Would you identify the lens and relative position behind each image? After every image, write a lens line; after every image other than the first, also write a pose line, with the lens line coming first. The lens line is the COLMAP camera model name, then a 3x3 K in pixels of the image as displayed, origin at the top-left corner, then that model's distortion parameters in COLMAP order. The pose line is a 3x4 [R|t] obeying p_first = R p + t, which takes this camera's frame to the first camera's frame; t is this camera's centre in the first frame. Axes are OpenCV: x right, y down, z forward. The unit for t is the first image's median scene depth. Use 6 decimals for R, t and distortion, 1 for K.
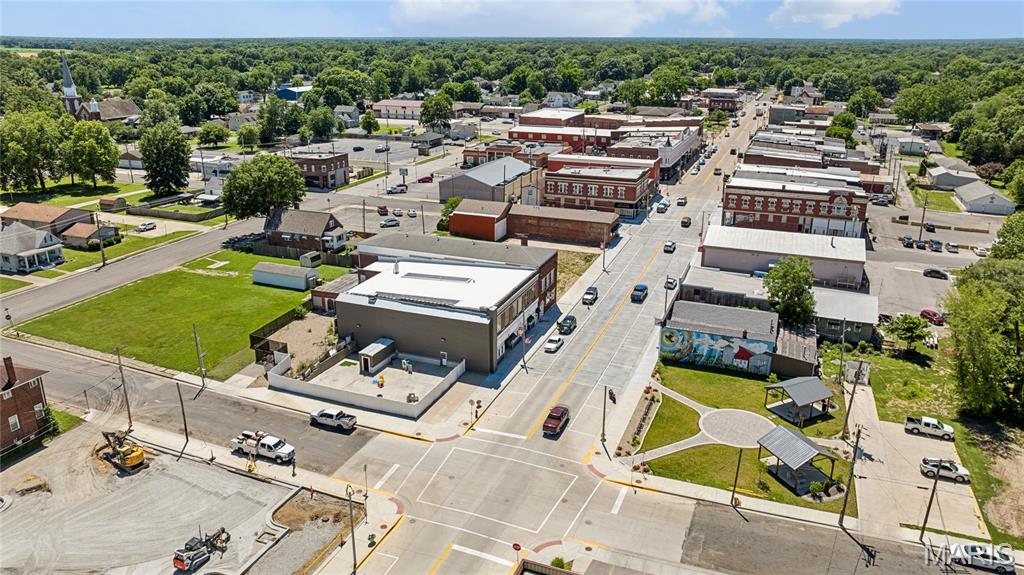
lens RADIAL K [[720.9, 0, 514.8], [0, 720.9, 287.2], [0, 0, 1]] dist [-0.020891, 0.005466]
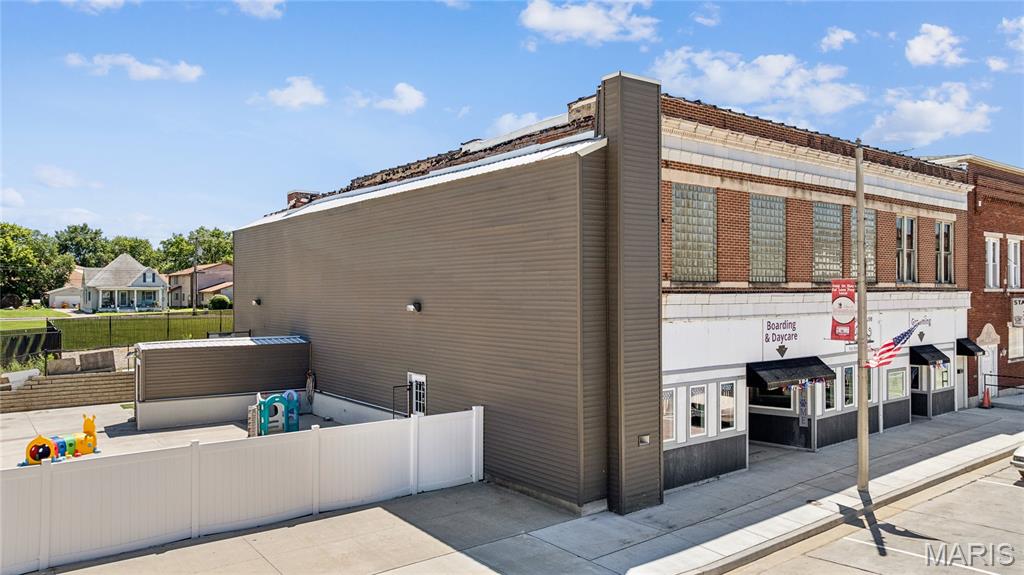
lens RADIAL K [[720.9, 0, 514.8], [0, 720.9, 287.2], [0, 0, 1]] dist [-0.020891, 0.005466]
pose [[0.856298, -0.012000, -0.516342, 0.028299], [-0.161063, 0.943671, -0.289038, 0.114466], [0.490726, 0.330666, 0.806131, 0.794753]]
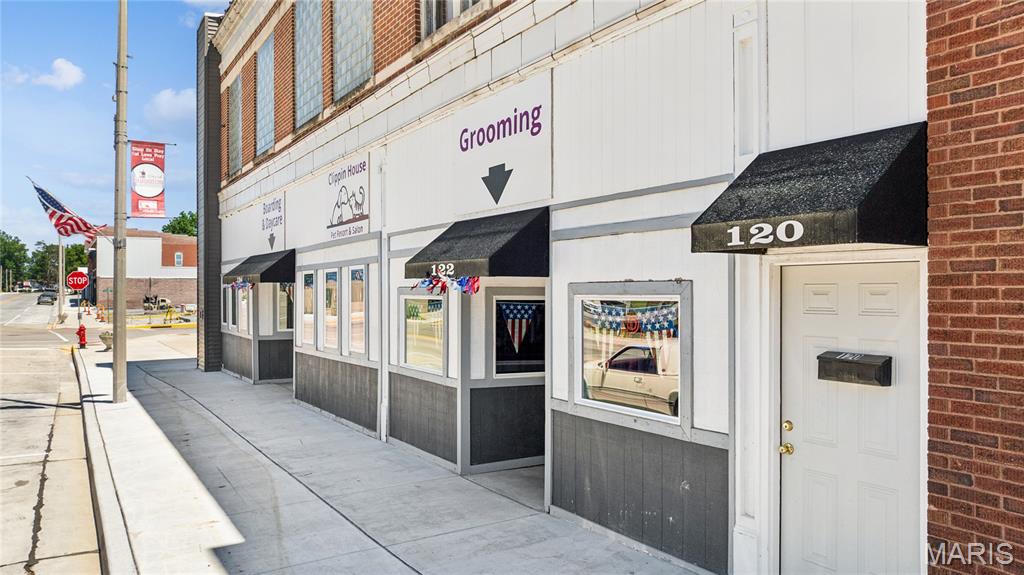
lens RADIAL K [[722.9, 0, 518.7], [0, 722.9, 286.5], [0, 0, 1]] dist [-0.021726, -0.003956]
pose [[-0.595863, -0.012801, -0.802984, 0.072578], [-0.264928, 0.947033, 0.181495, 0.036810], [0.758130, 0.320880, -0.567693, 1.096845]]
